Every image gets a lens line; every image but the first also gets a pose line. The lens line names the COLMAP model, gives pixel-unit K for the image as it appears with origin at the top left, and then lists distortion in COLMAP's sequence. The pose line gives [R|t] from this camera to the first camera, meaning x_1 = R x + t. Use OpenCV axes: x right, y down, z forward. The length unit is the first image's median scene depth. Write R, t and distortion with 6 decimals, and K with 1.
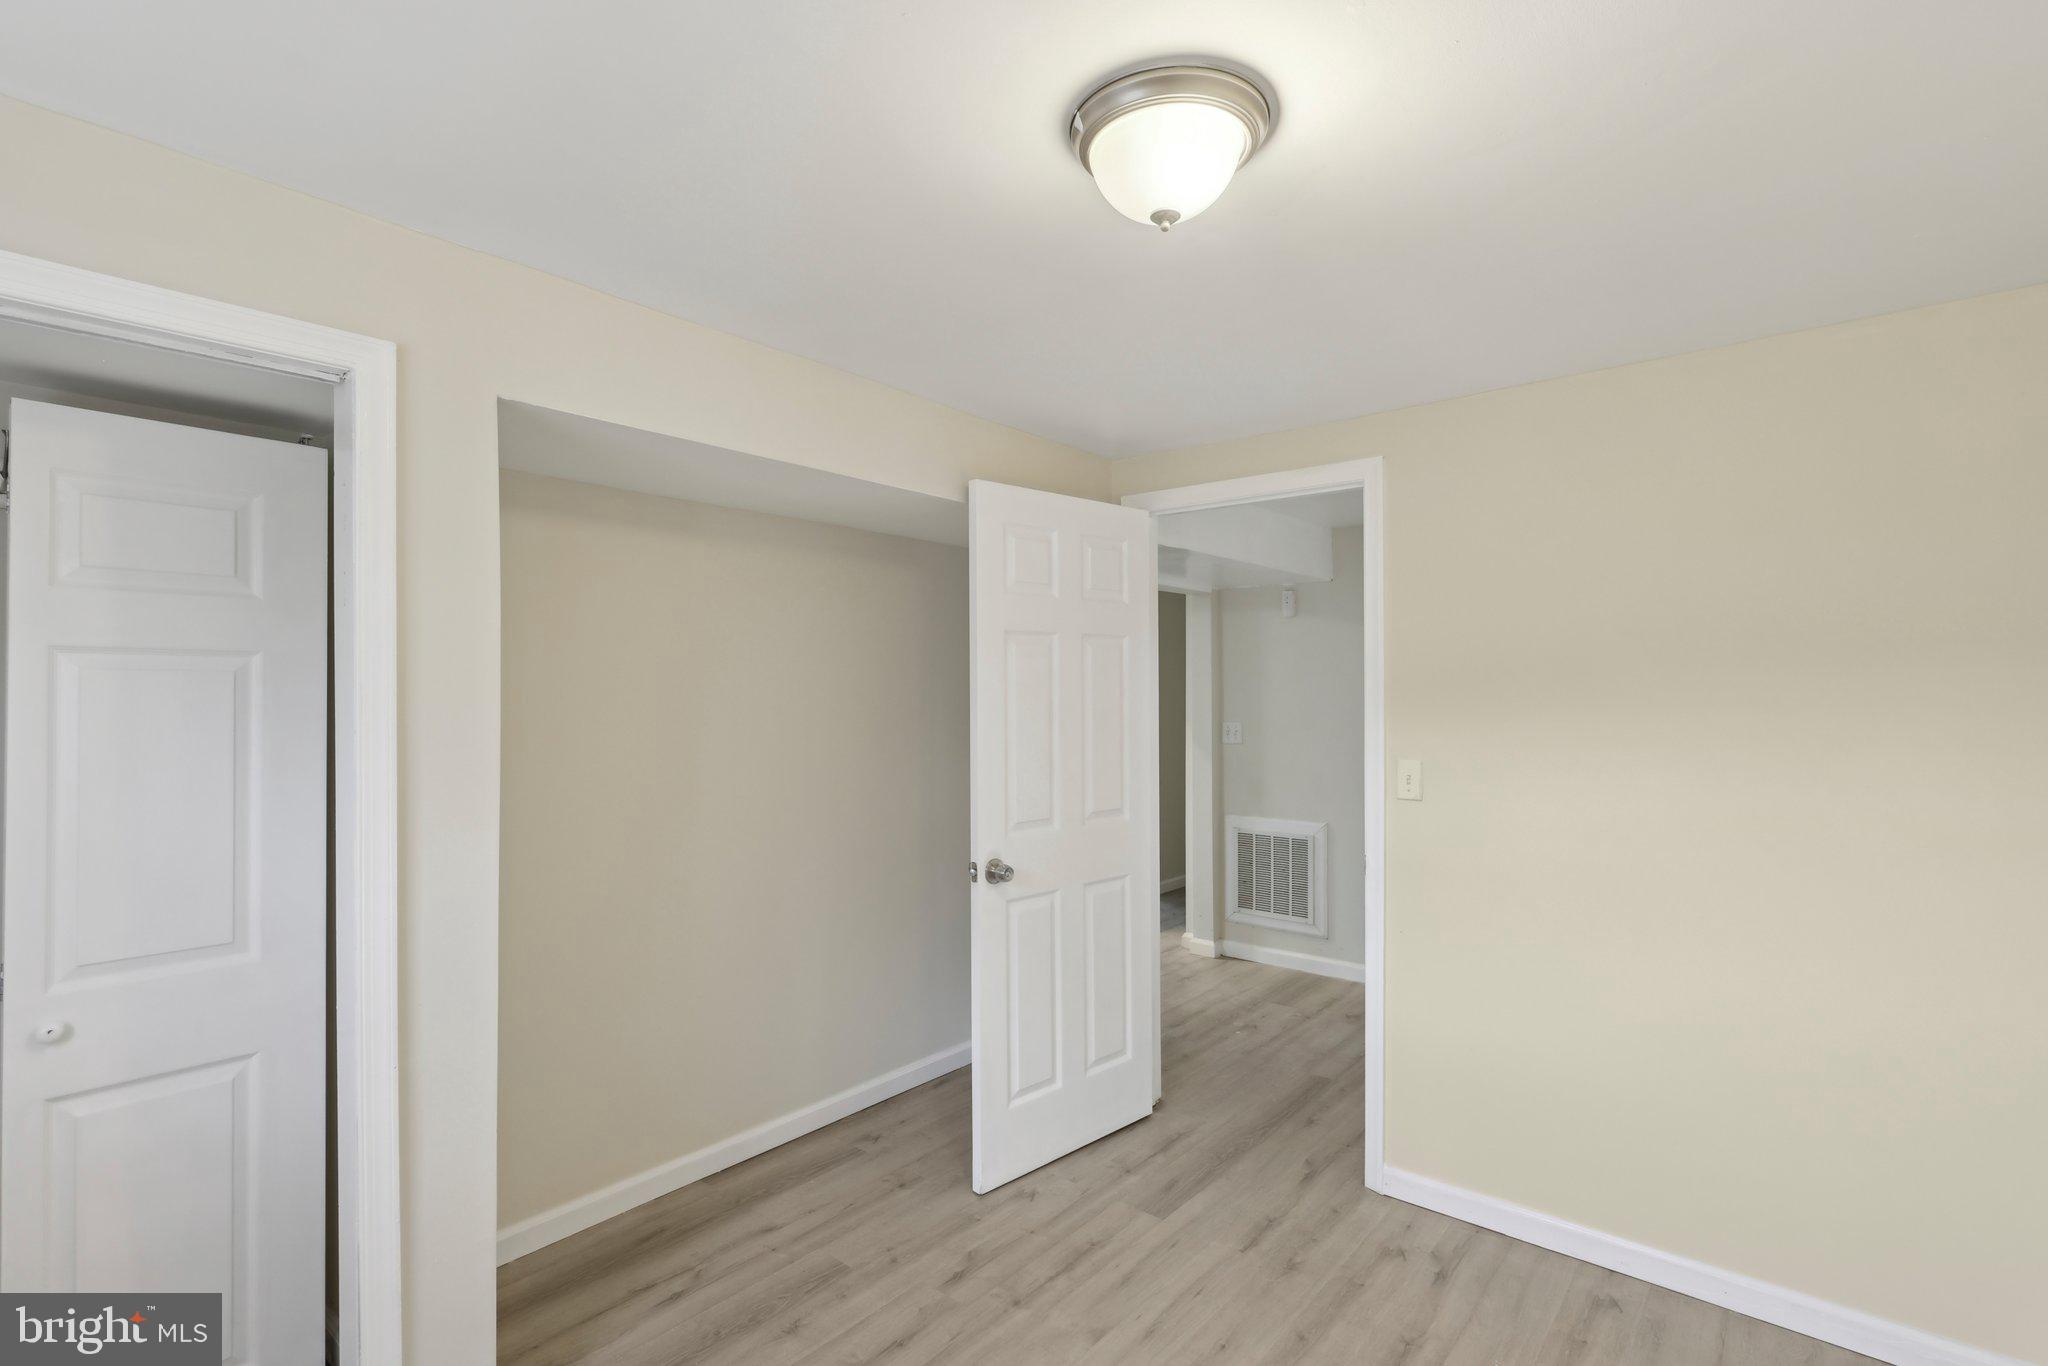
lens RADIAL K [[945.2, 0, 1024.0], [0, 945.2, 683.0], [0, 0, 1]] dist [-0.000640, 0.000115]
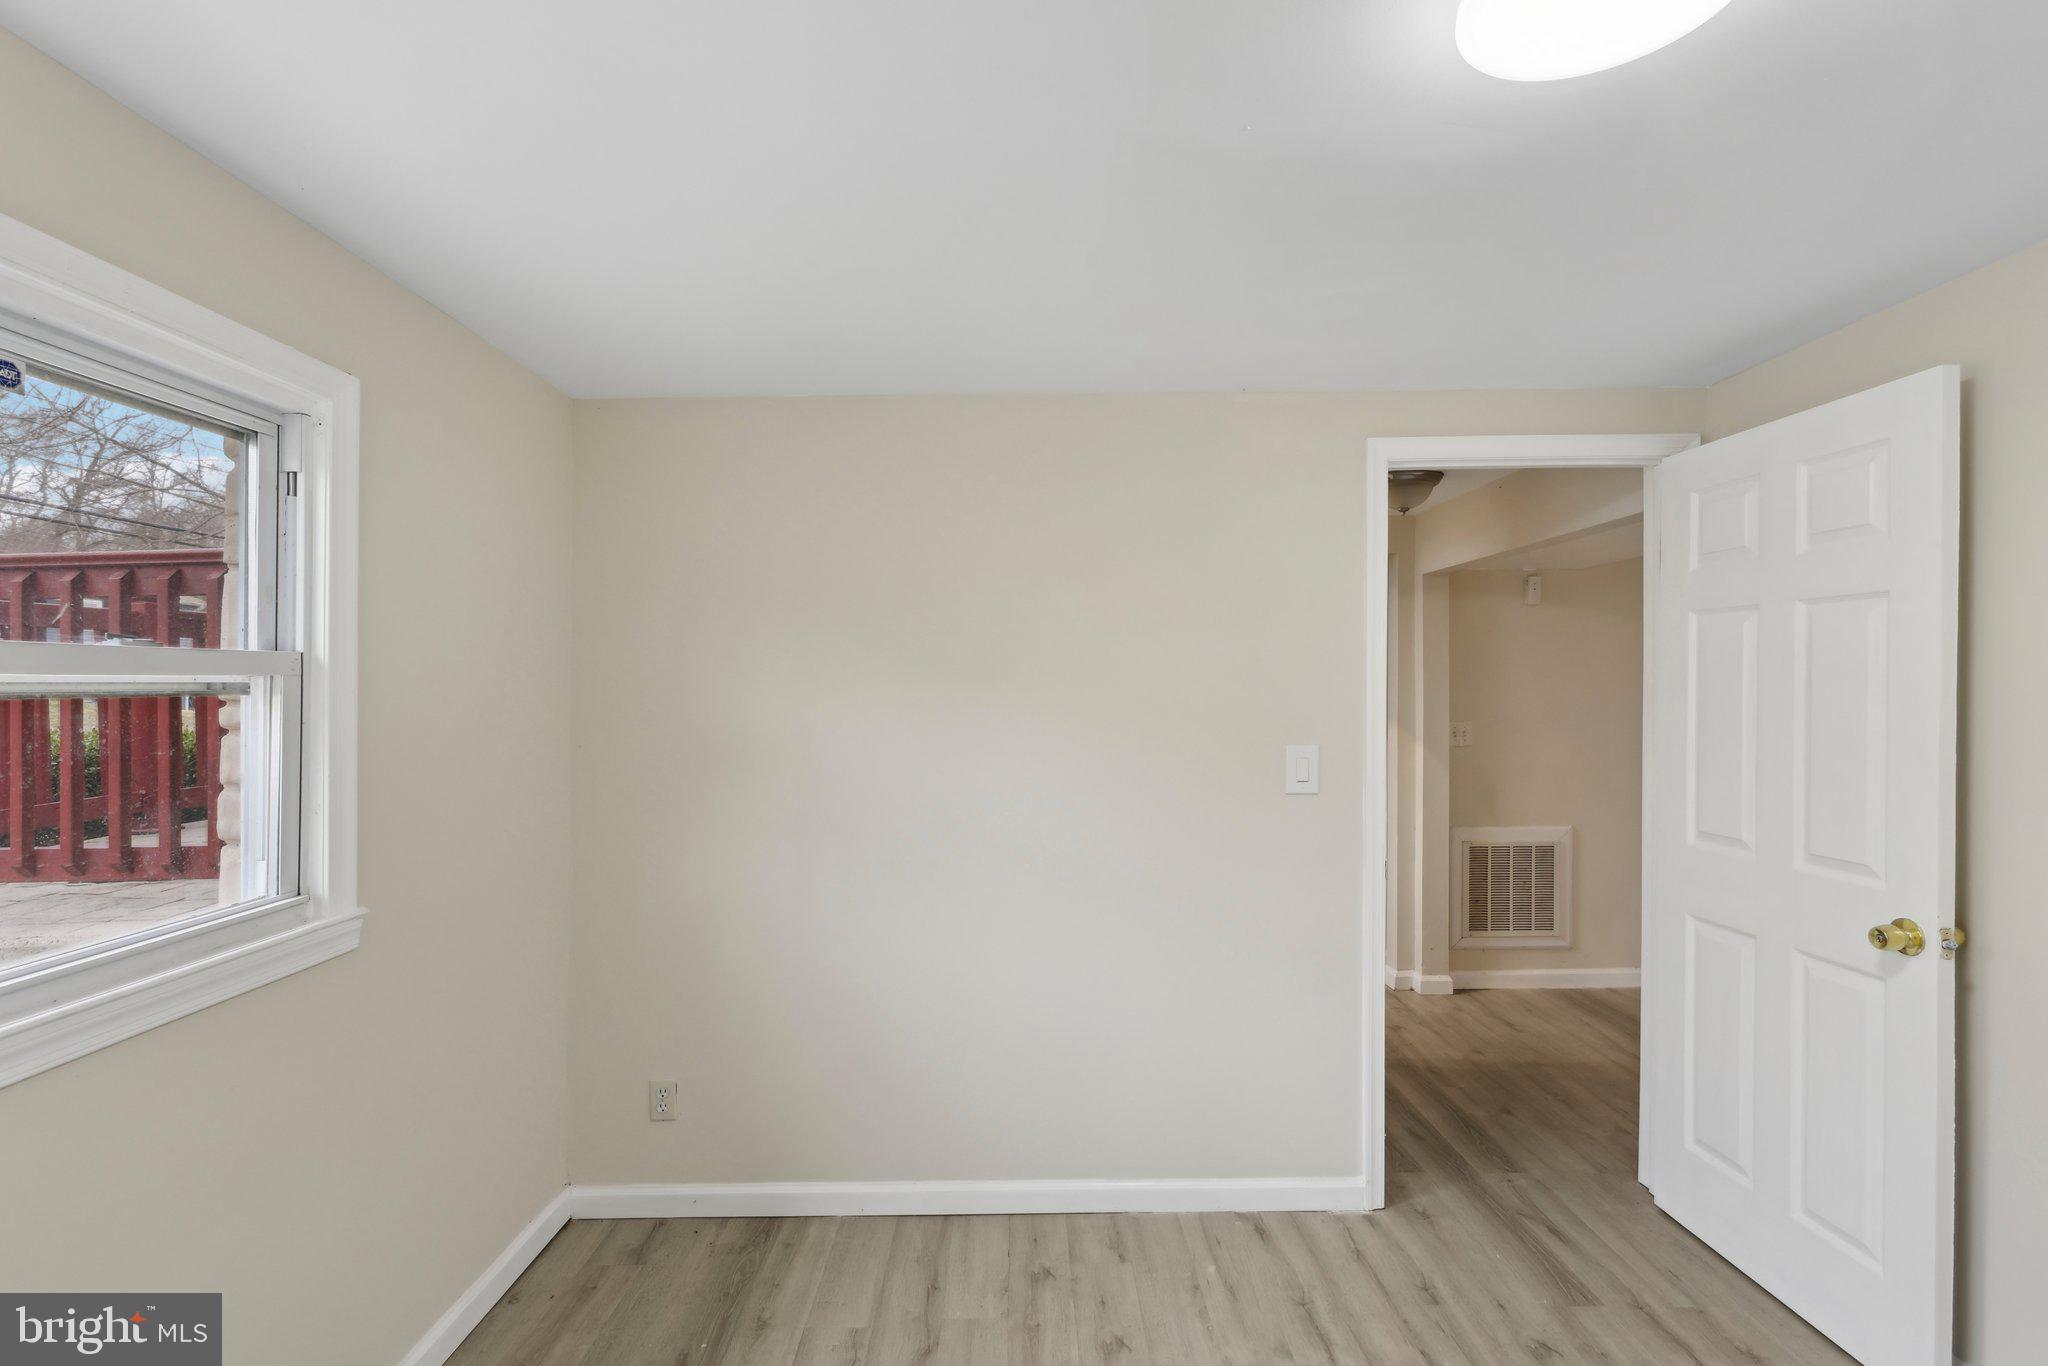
lens RADIAL K [[945.2, 0, 1024.0], [0, 945.2, 683.0], [0, 0, 1]] dist [-0.000640, 0.000115]
pose [[0.768111, 0.002181, 0.640313, -0.681784], [-0.000743, 0.999997, -0.002514, 0.009037], [-0.640317, 0.001456, 0.768110, 0.610116]]
